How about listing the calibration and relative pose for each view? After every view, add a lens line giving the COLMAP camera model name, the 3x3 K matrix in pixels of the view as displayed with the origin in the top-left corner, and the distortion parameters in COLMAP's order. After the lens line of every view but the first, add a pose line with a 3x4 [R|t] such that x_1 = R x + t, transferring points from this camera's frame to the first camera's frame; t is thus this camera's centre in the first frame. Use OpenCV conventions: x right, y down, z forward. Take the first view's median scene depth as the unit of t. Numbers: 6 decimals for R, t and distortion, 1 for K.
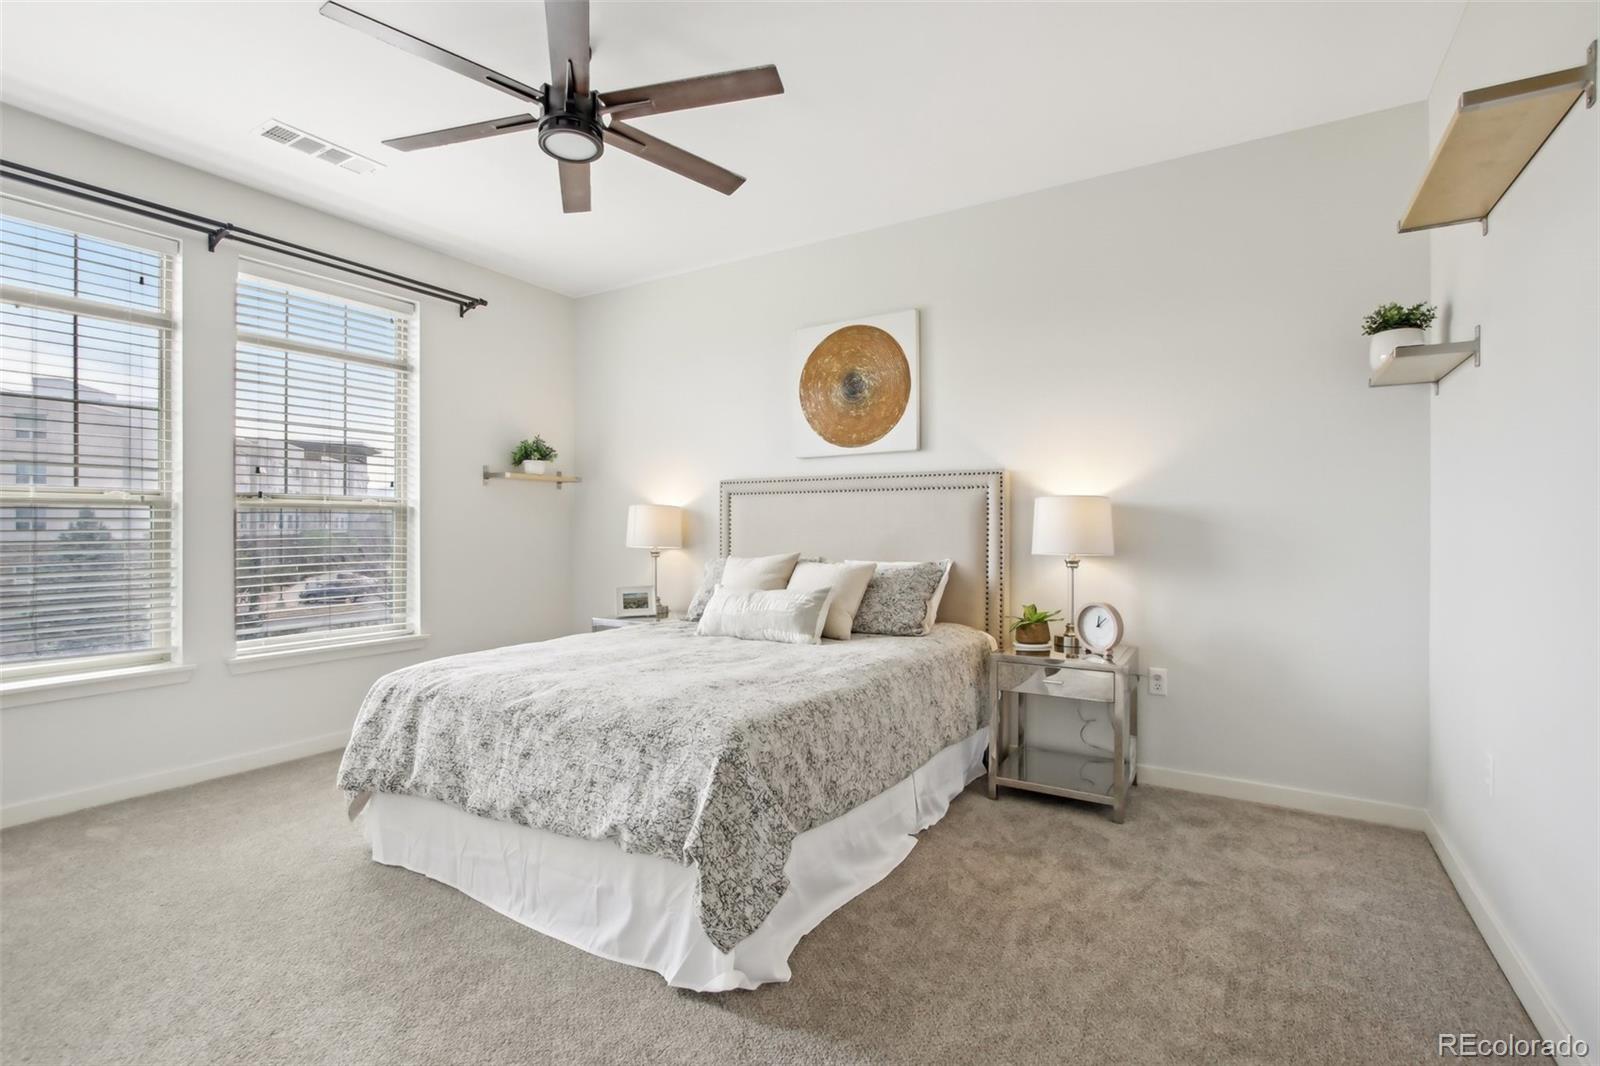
lens RADIAL K [[762.7, 0, 769.1], [0, 762.7, 534.4], [0, 0, 1]] dist [0.004798, 0.000367]
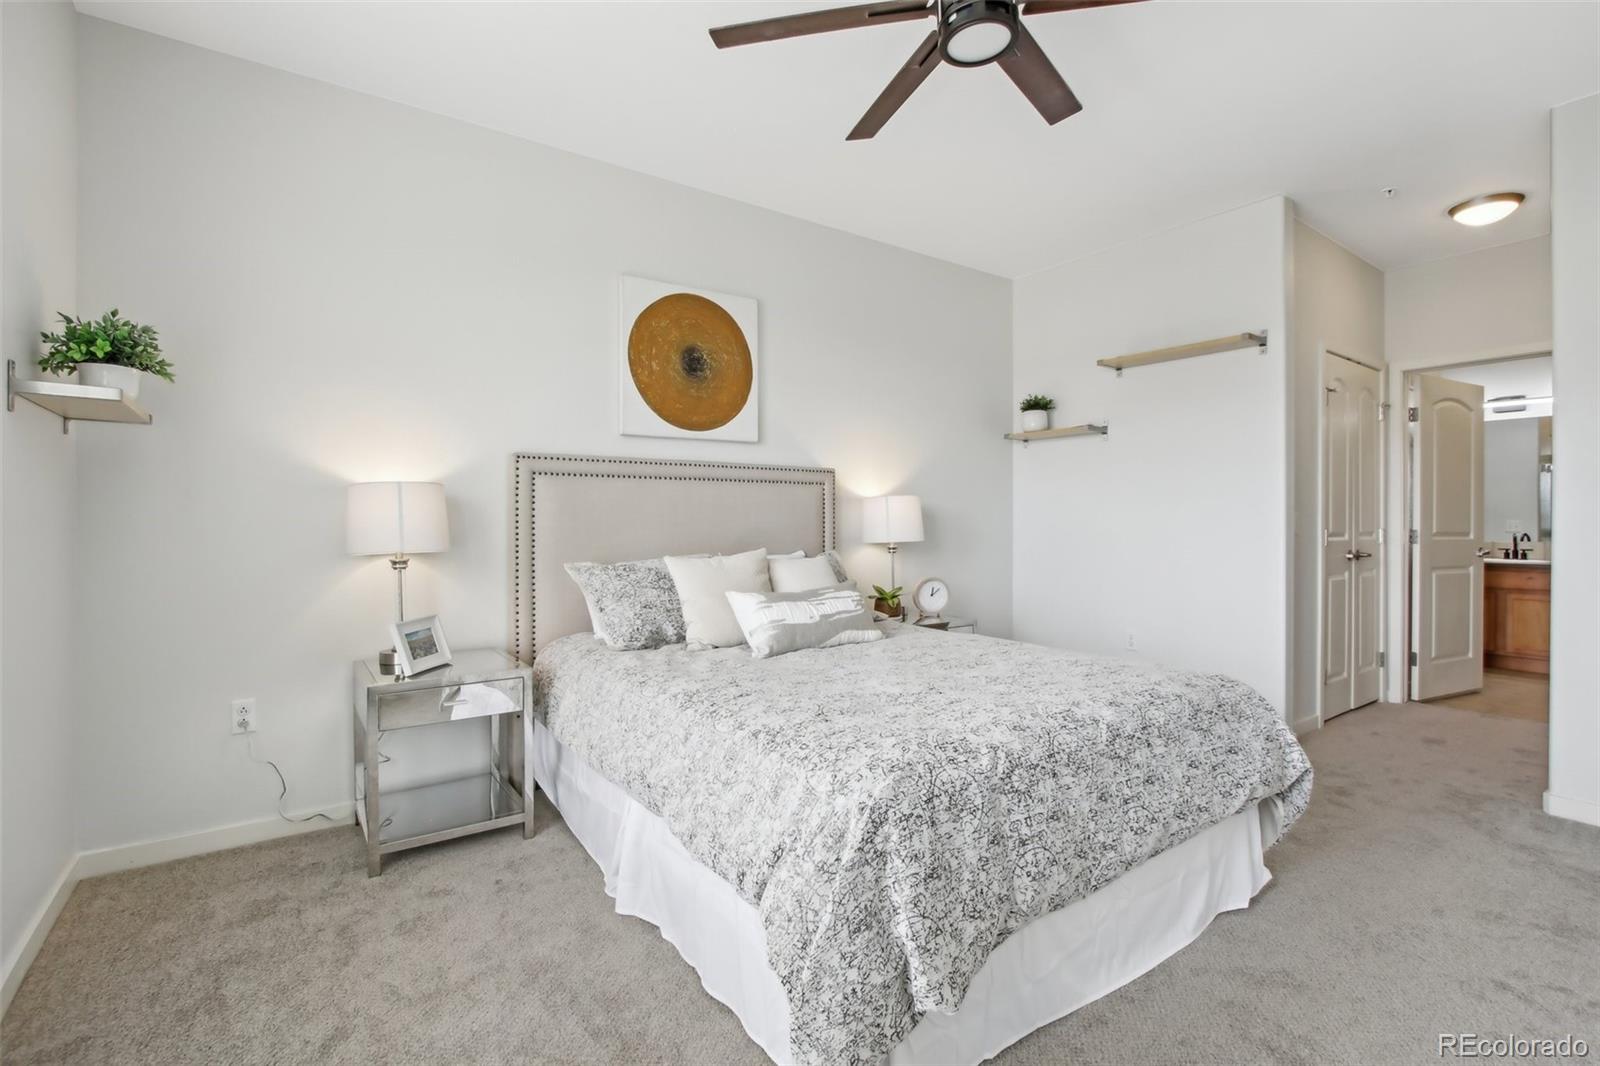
lens RADIAL K [[762.7, 0, 806.6], [0, 762.7, 526.6], [0, 0, 1]] dist [0.004798, 0.000367]
pose [[0.354688, -0.006475, 0.934962, -0.677632], [0.013687, 0.999905, 0.001732, -0.002180], [-0.934885, 0.012183, 0.354743, 0.563402]]
